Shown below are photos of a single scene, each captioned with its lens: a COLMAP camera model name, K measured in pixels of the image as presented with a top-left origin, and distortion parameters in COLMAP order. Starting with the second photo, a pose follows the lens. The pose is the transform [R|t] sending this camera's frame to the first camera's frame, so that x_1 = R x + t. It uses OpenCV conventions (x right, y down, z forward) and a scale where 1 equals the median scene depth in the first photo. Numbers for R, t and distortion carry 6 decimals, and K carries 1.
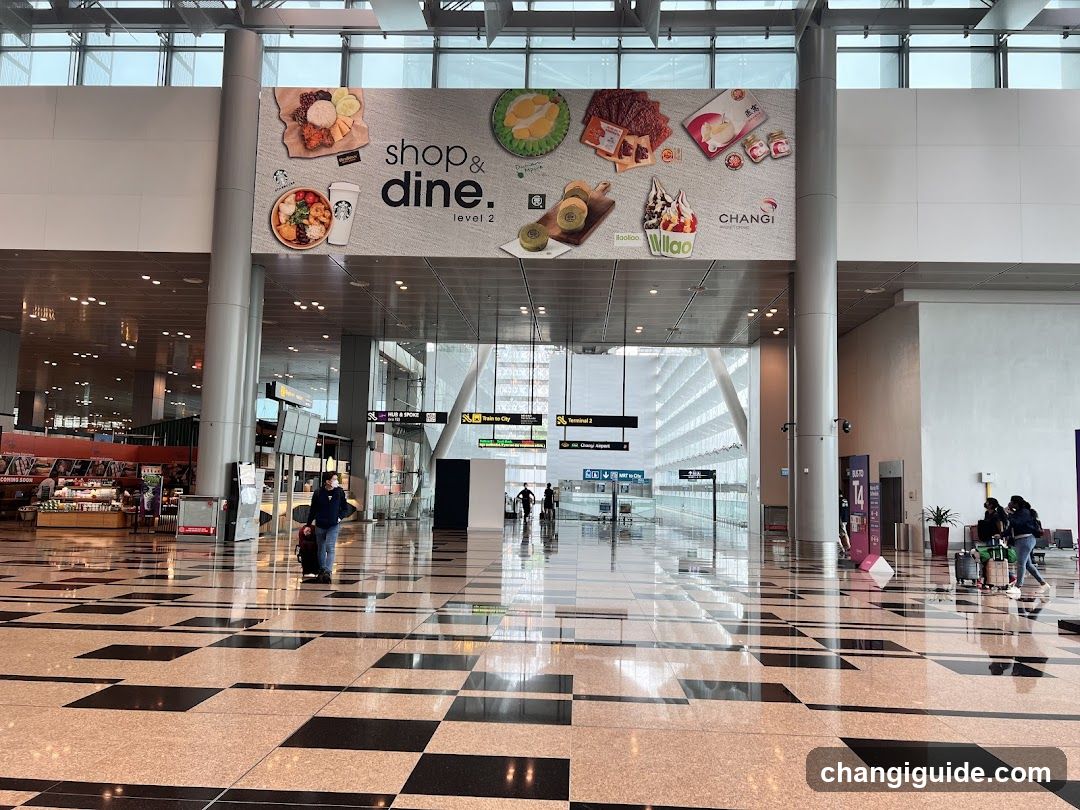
lens RADIAL K [[847.4, 0, 540.0], [0, 847.4, 405.0], [0, 0, 1]] dist [0.014696, 0.005353]
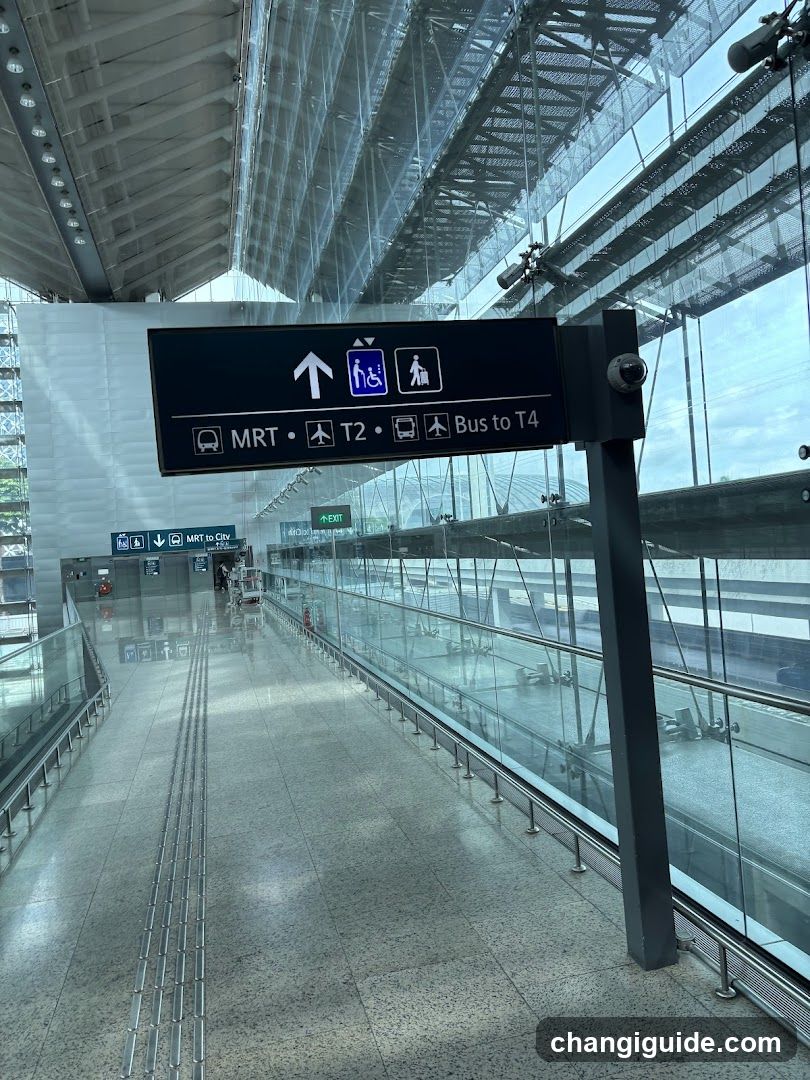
lens RADIAL K [[847.4, 0, 405.0], [0, 847.4, 540.0], [0, 0, 1]] dist [0.014696, 0.005353]
pose [[0.957492, -0.091313, 0.273627, 0.079576], [0.069072, 0.993556, 0.089862, 0.046738], [-0.280070, -0.067142, 0.957629, 0.474529]]
